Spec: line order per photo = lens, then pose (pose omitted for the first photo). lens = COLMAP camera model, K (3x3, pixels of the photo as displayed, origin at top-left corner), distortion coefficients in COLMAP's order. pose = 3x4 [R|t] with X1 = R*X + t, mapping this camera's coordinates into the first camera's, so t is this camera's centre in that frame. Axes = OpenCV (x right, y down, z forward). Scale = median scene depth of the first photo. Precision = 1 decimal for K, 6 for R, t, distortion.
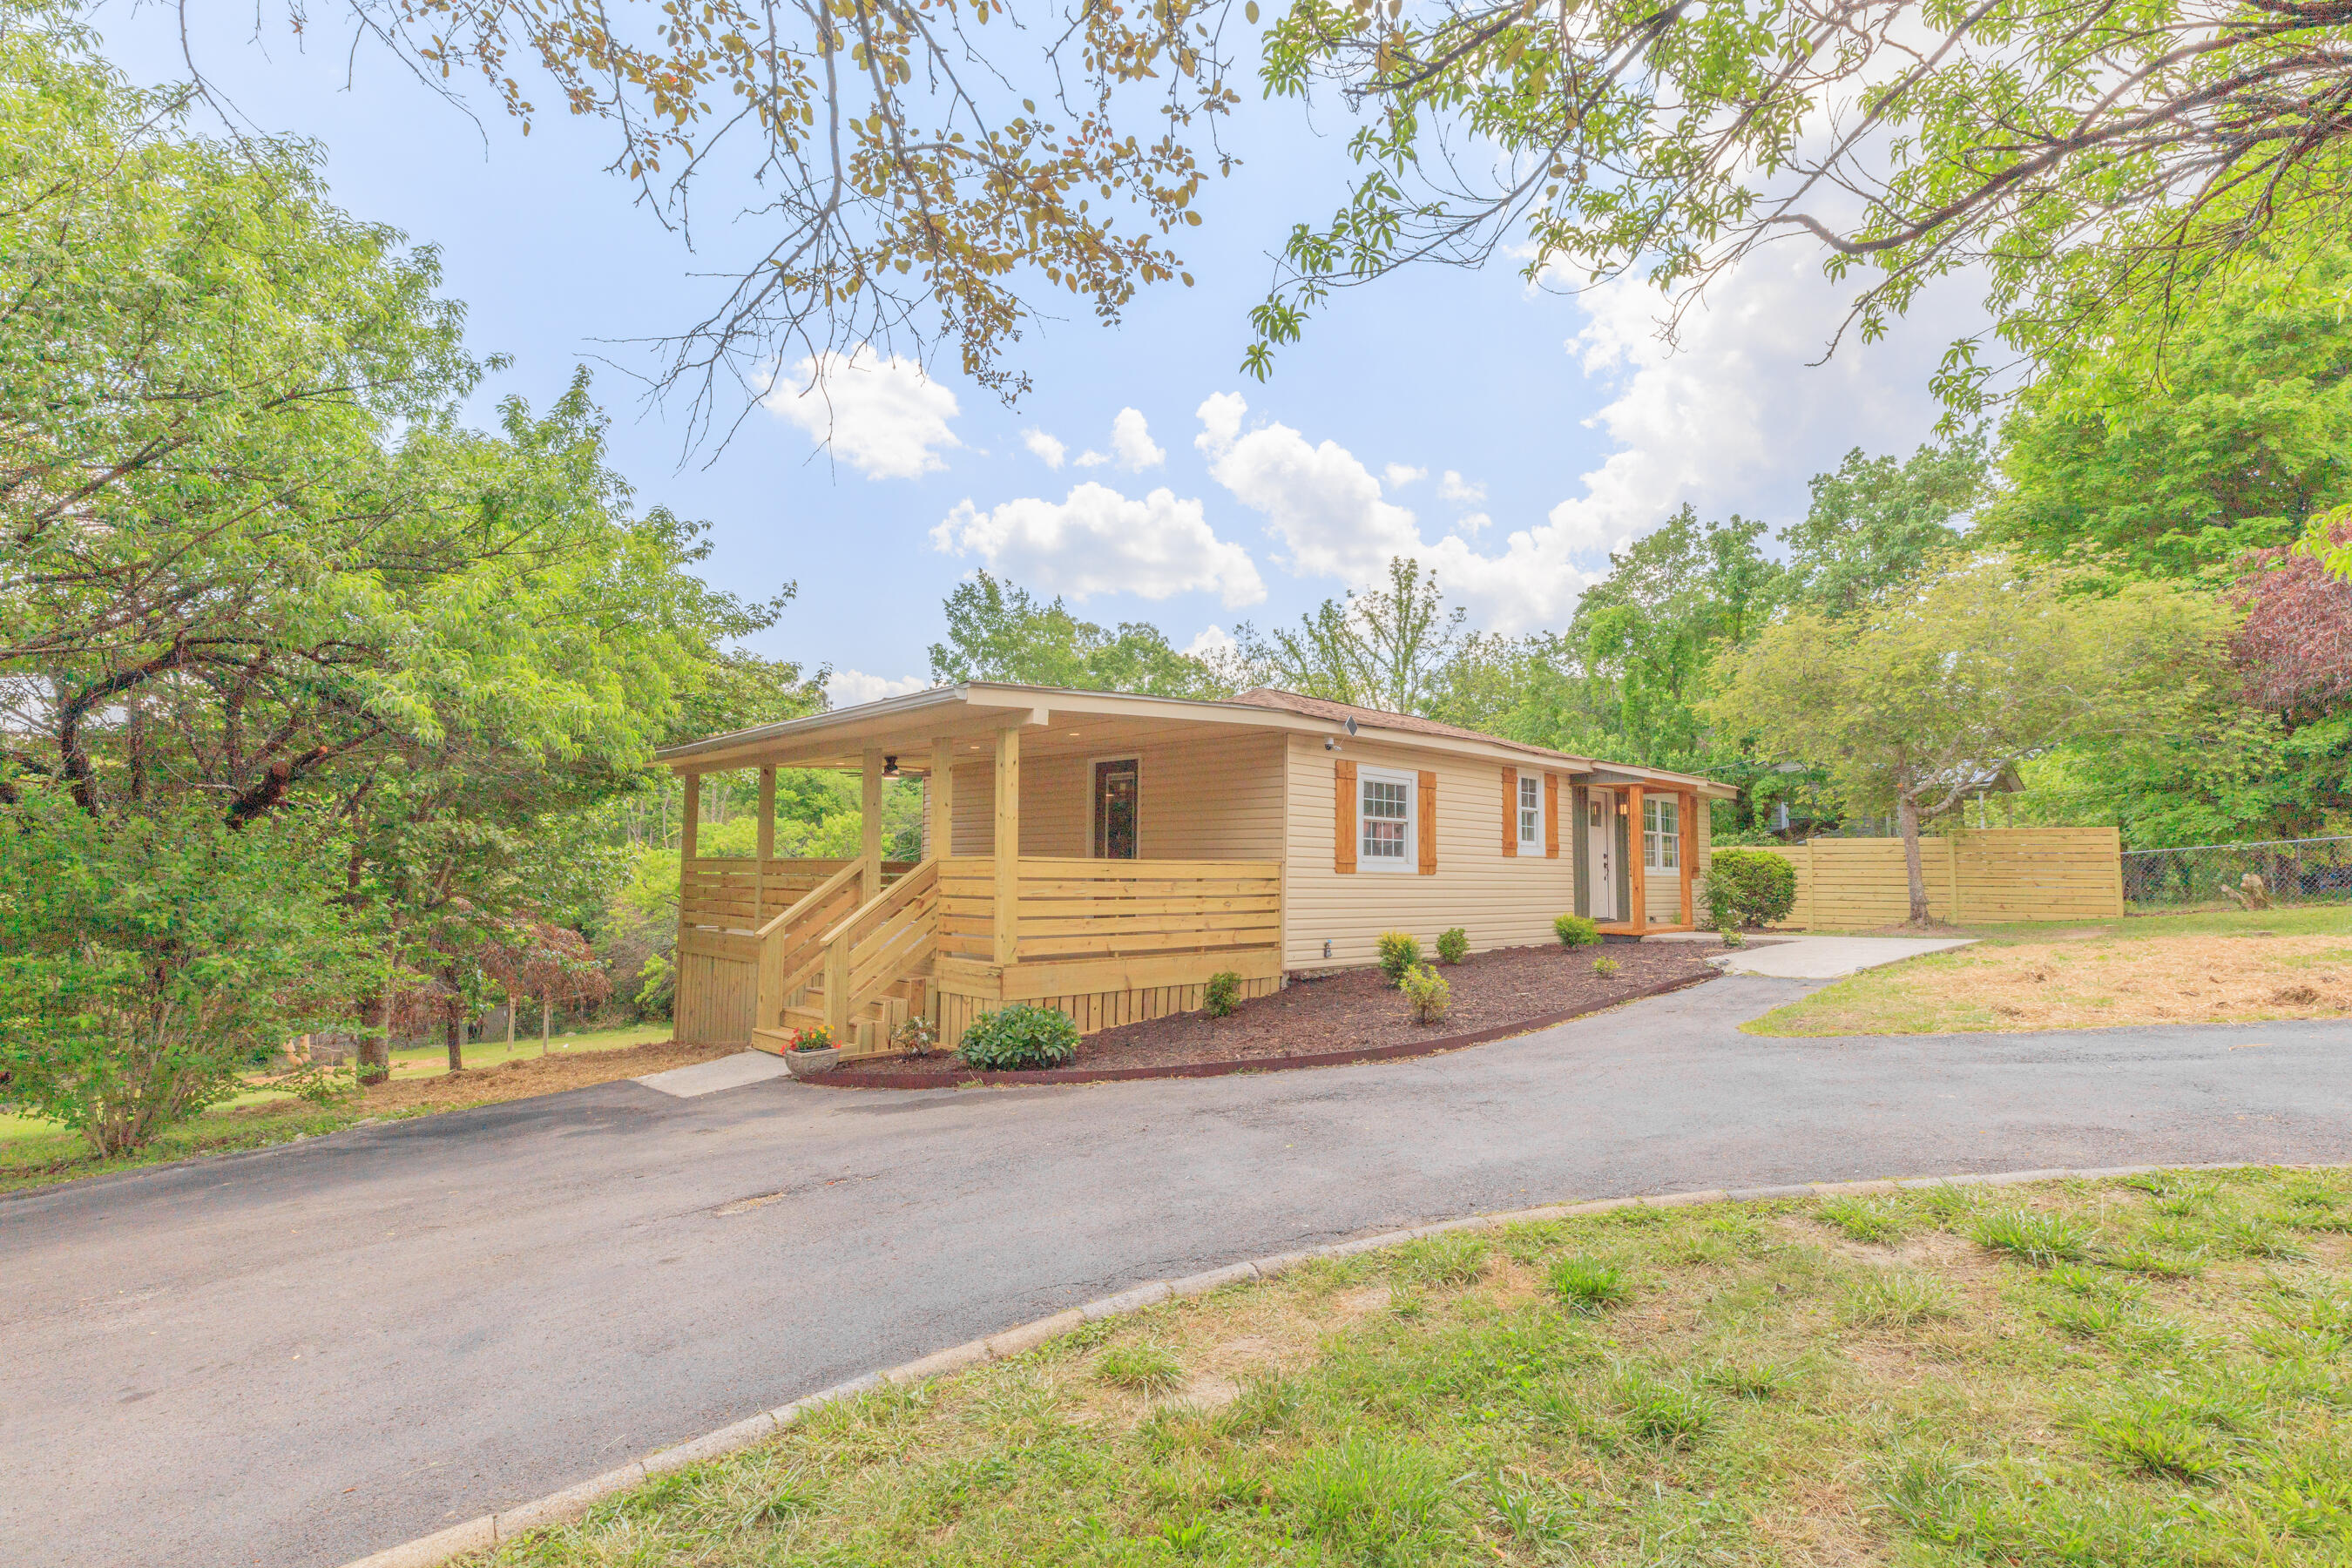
lens RADIAL K [[1121.7, 0, 1176.0], [0, 1121.7, 784.0], [0, 0, 1]] dist [0.001754, 0.000215]
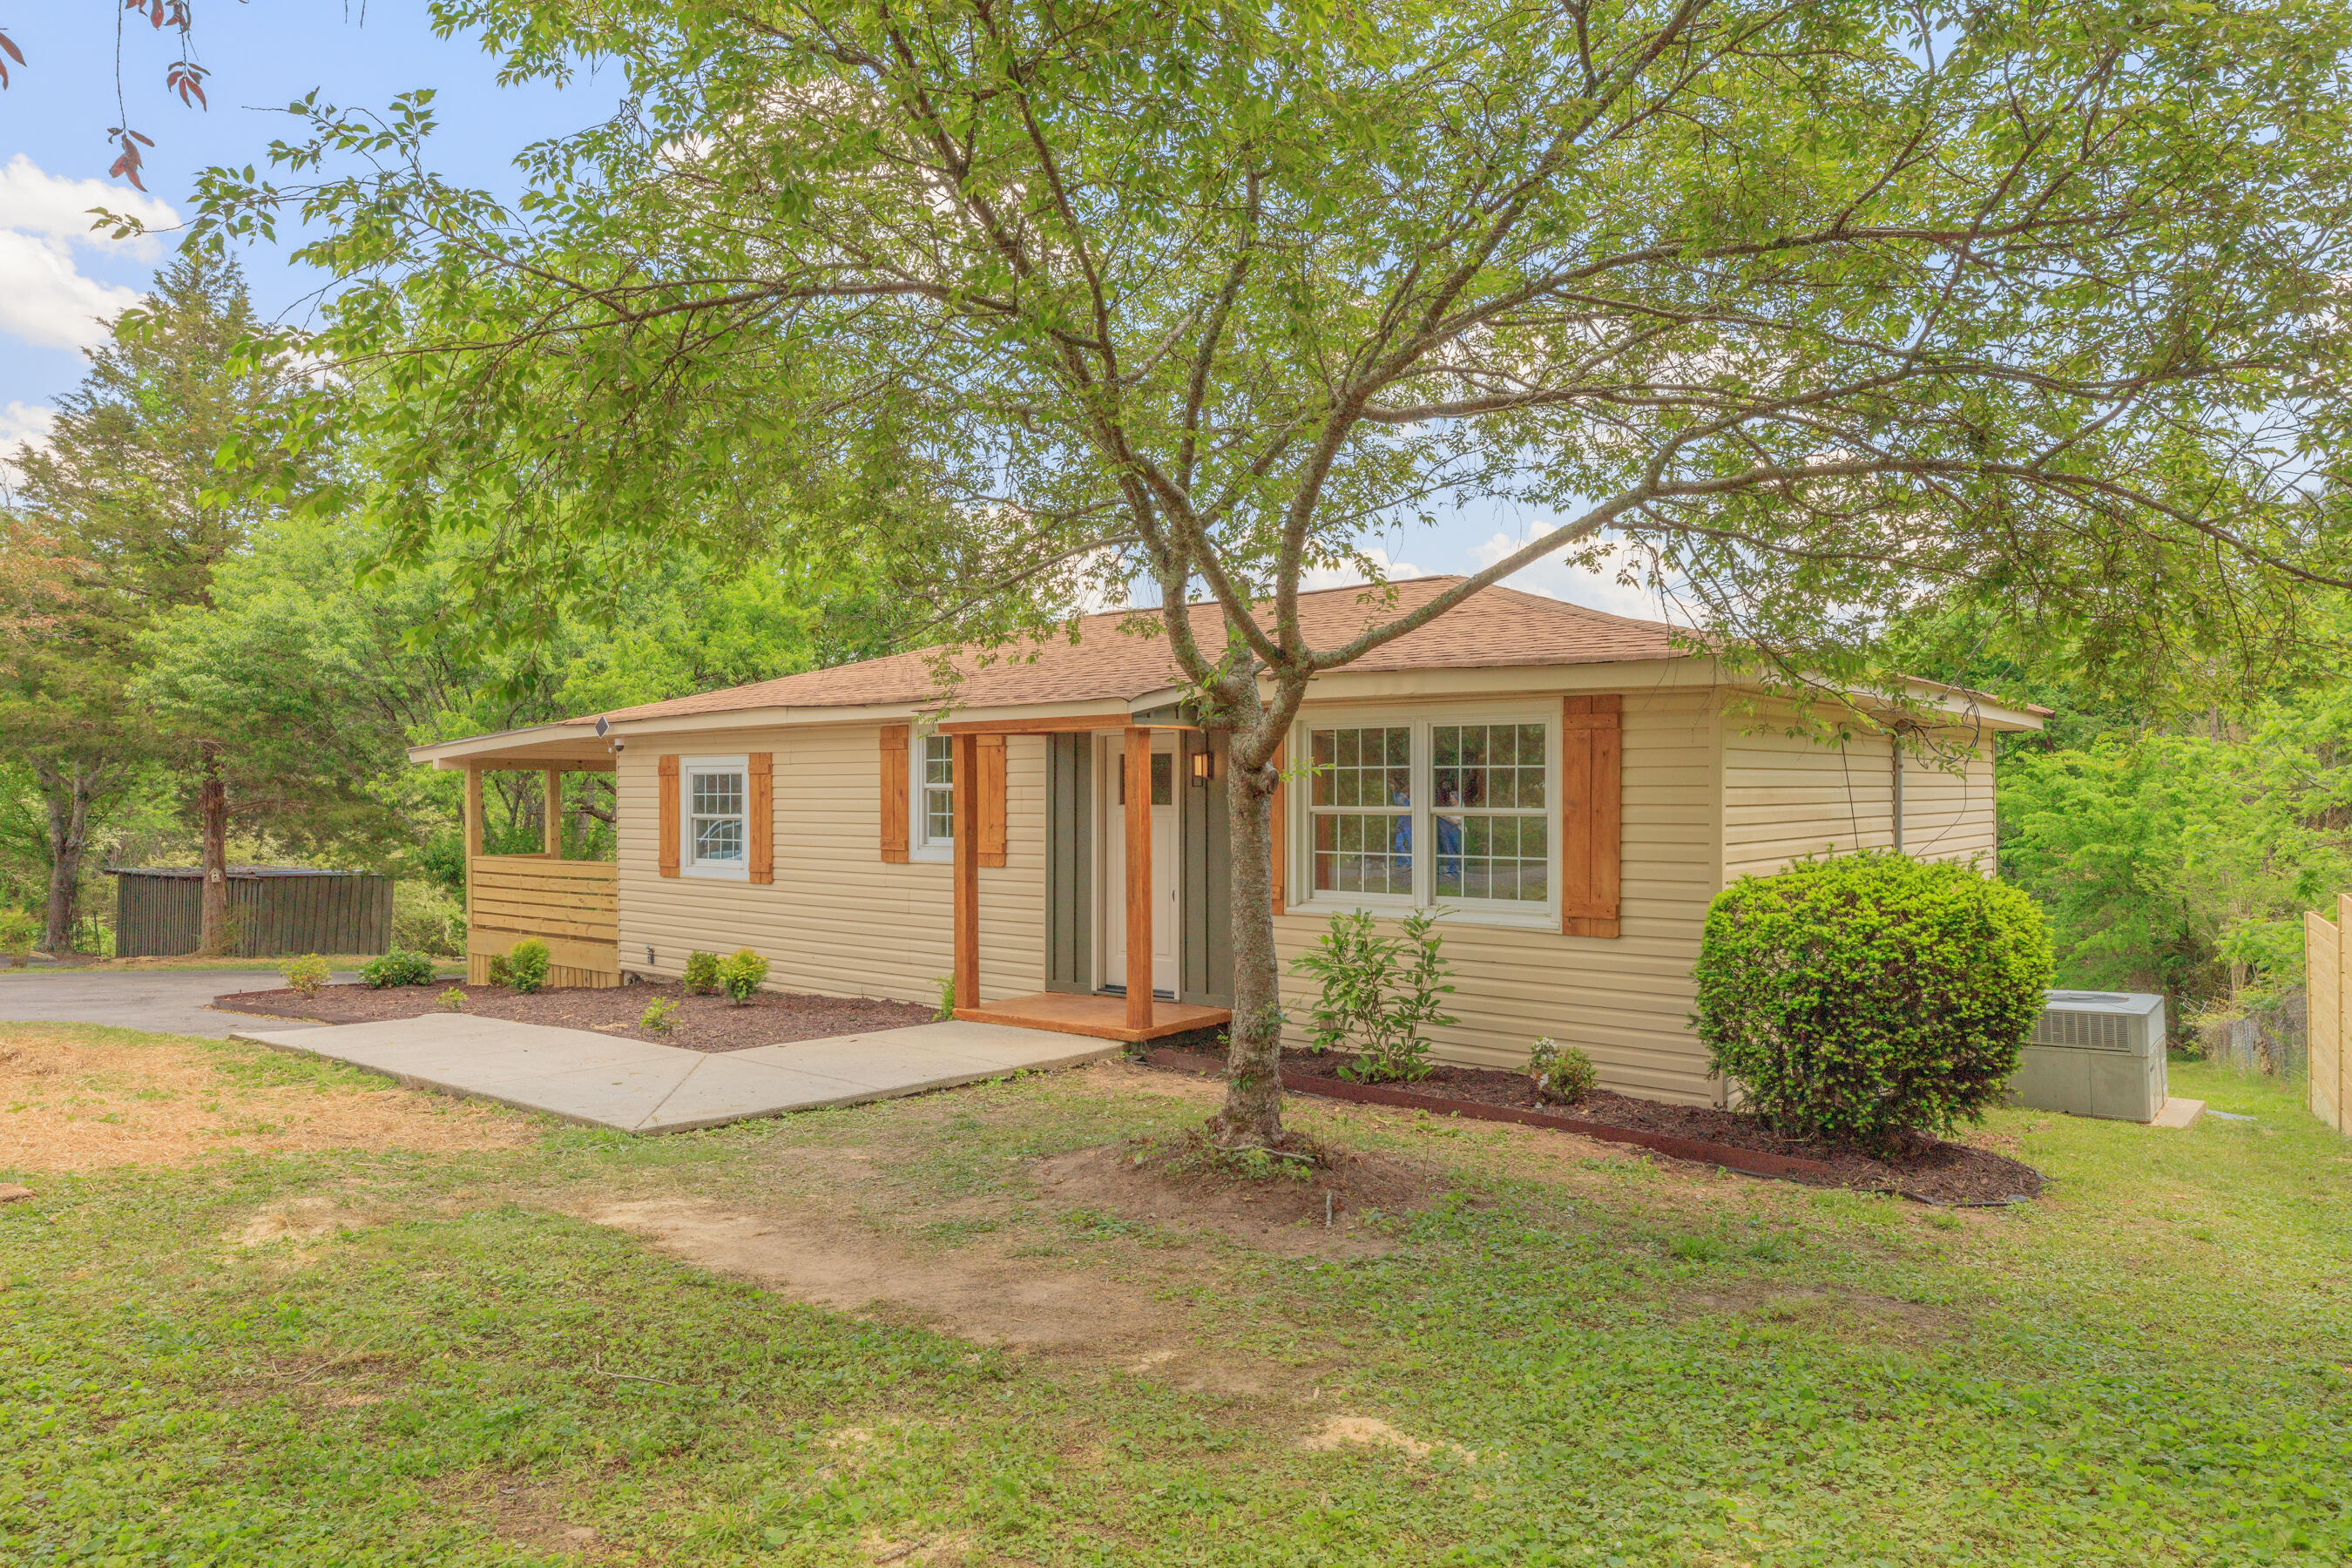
lens RADIAL K [[1472.3, 0, 1173.1], [0, 1472.3, 779.3], [0, 0, 1]] dist [0.002222, 0.000173]
pose [[0.097443, -0.018221, -0.995074, 1.331481], [0.083979, 0.996417, -0.010022, 0.043425], [0.991692, -0.082588, 0.098624, 1.229295]]
